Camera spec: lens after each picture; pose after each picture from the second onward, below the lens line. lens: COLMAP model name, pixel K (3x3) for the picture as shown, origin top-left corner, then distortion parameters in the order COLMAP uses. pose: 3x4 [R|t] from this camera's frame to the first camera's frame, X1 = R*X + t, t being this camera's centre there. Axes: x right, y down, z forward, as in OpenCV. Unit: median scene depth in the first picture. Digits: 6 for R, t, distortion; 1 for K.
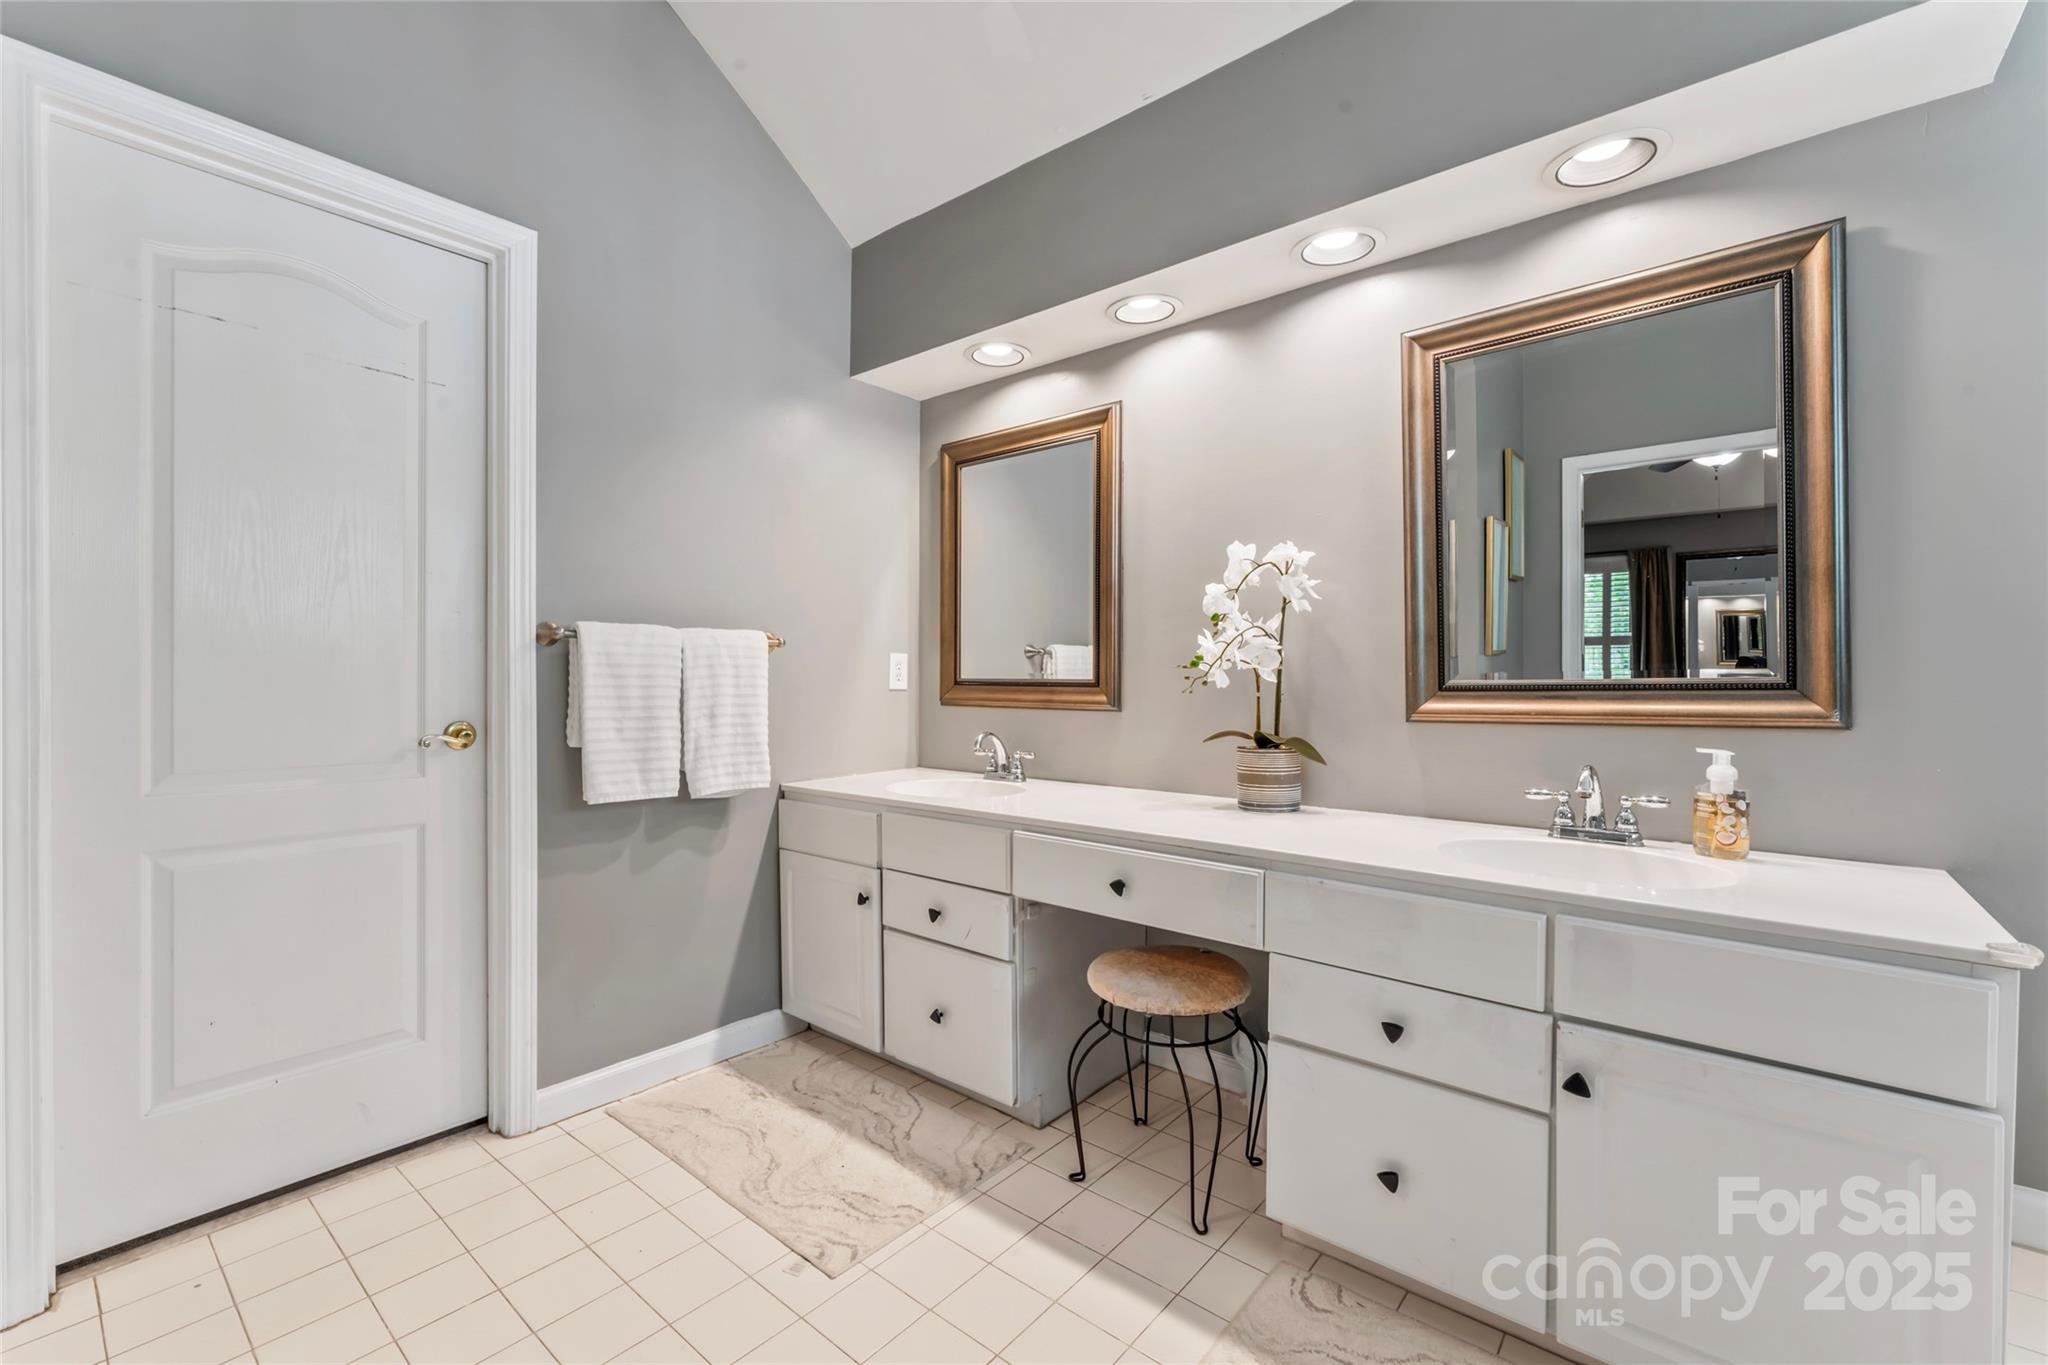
lens RADIAL K [[868.2, 0, 1033.7], [0, 868.2, 680.2], [0, 0, 1]] dist [-0.000814, -0.000430]
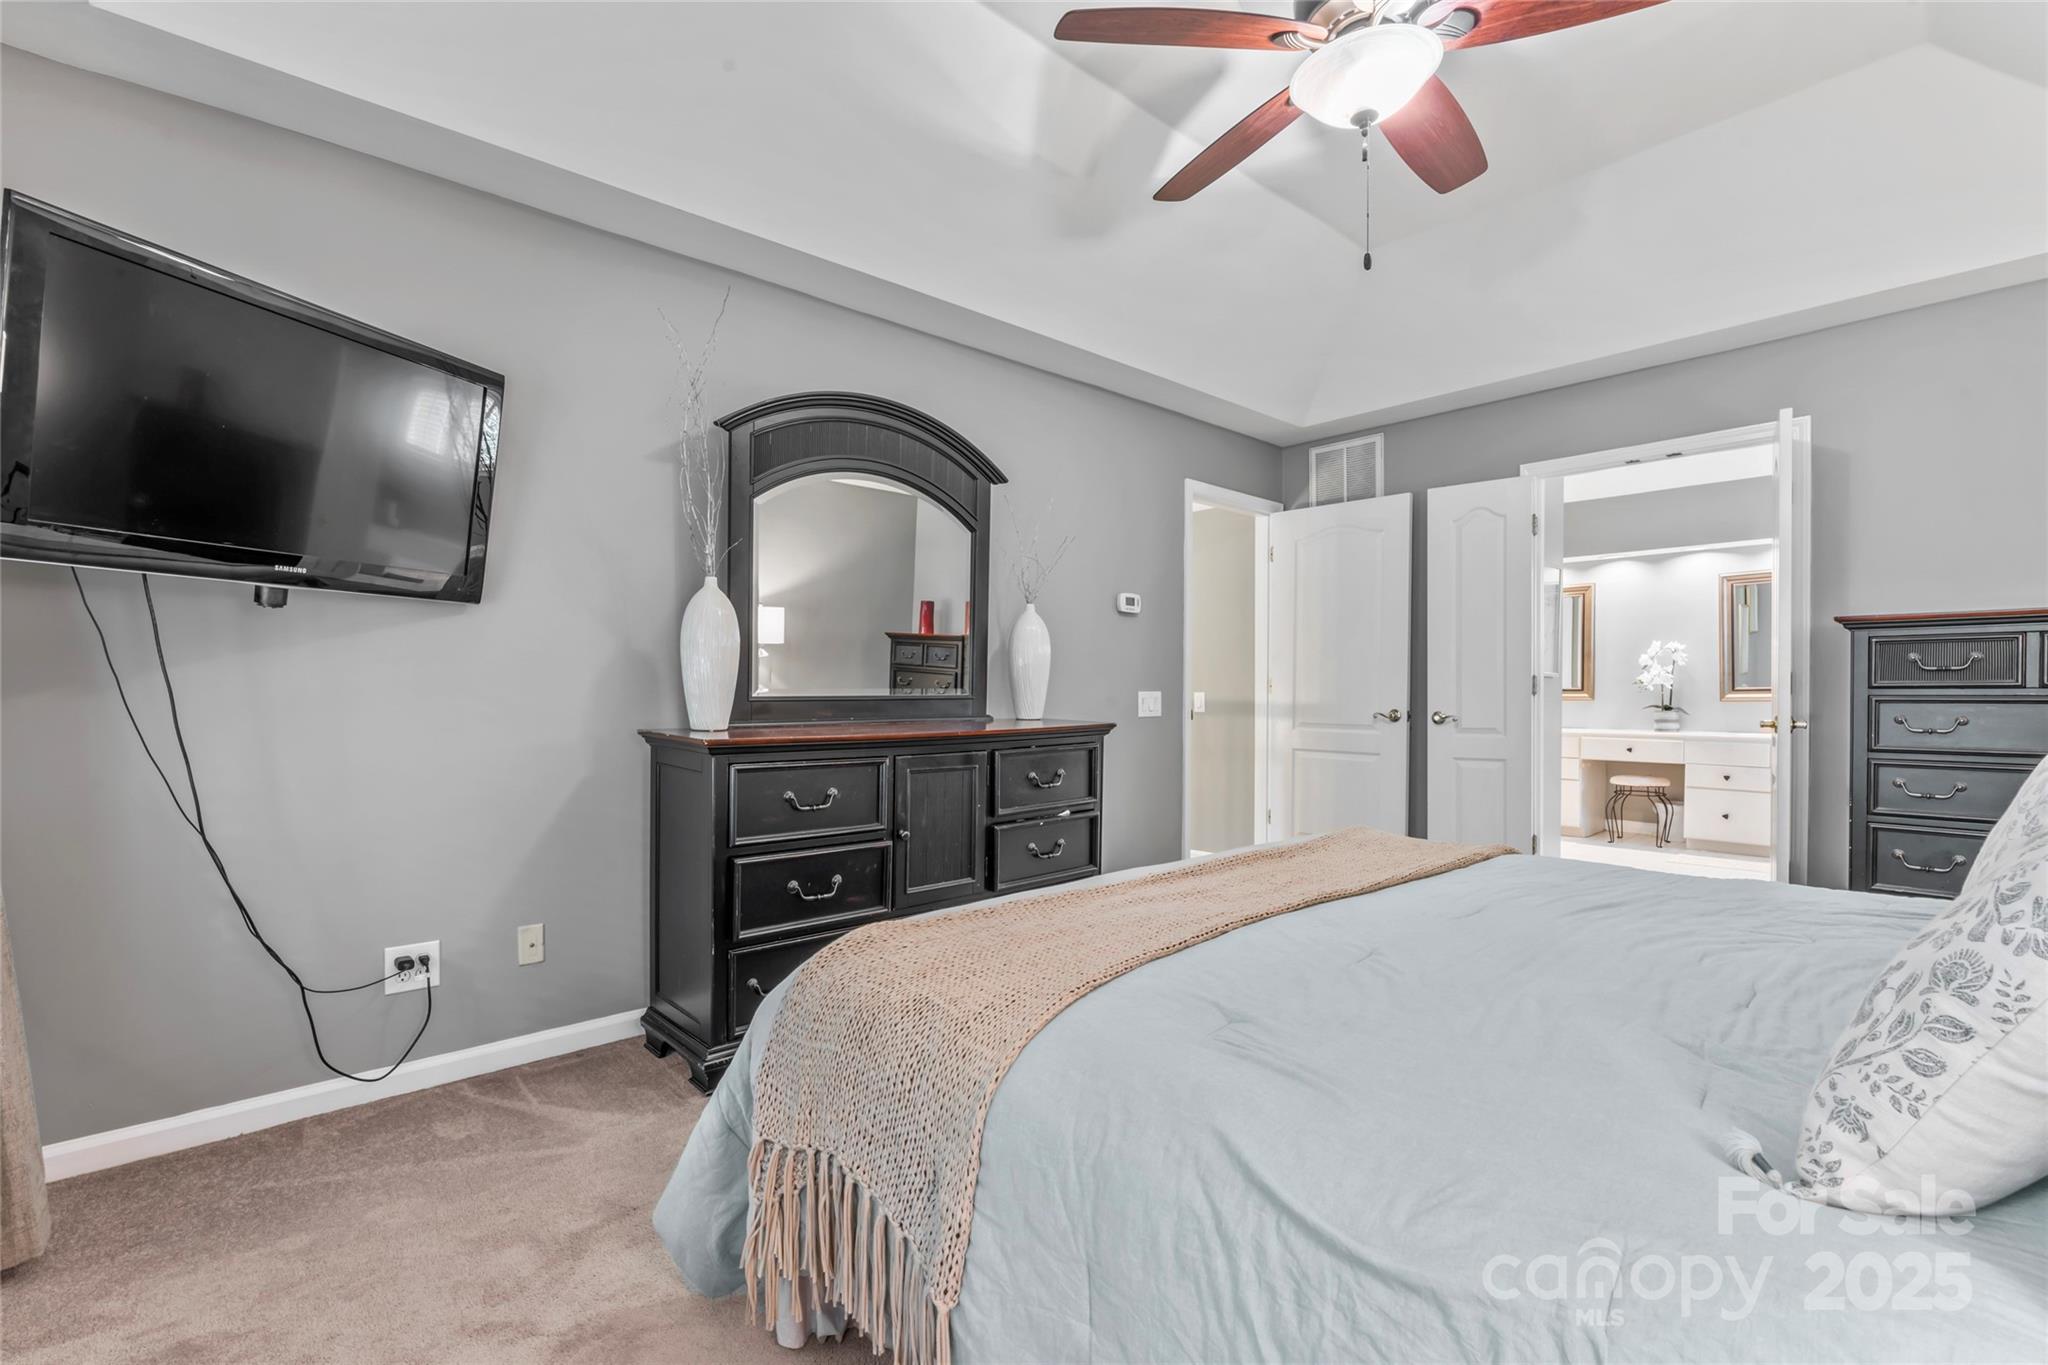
lens RADIAL K [[928.4, 0, 1020.7], [0, 928.4, 693.0], [0, 0, 1]] dist [-0.005226, 0.001740]
pose [[0.989206, -0.004278, -0.146468, -1.479512], [0.005484, 0.999954, 0.007829, -0.019110], [0.146428, -0.008548, 0.989184, -2.502607]]
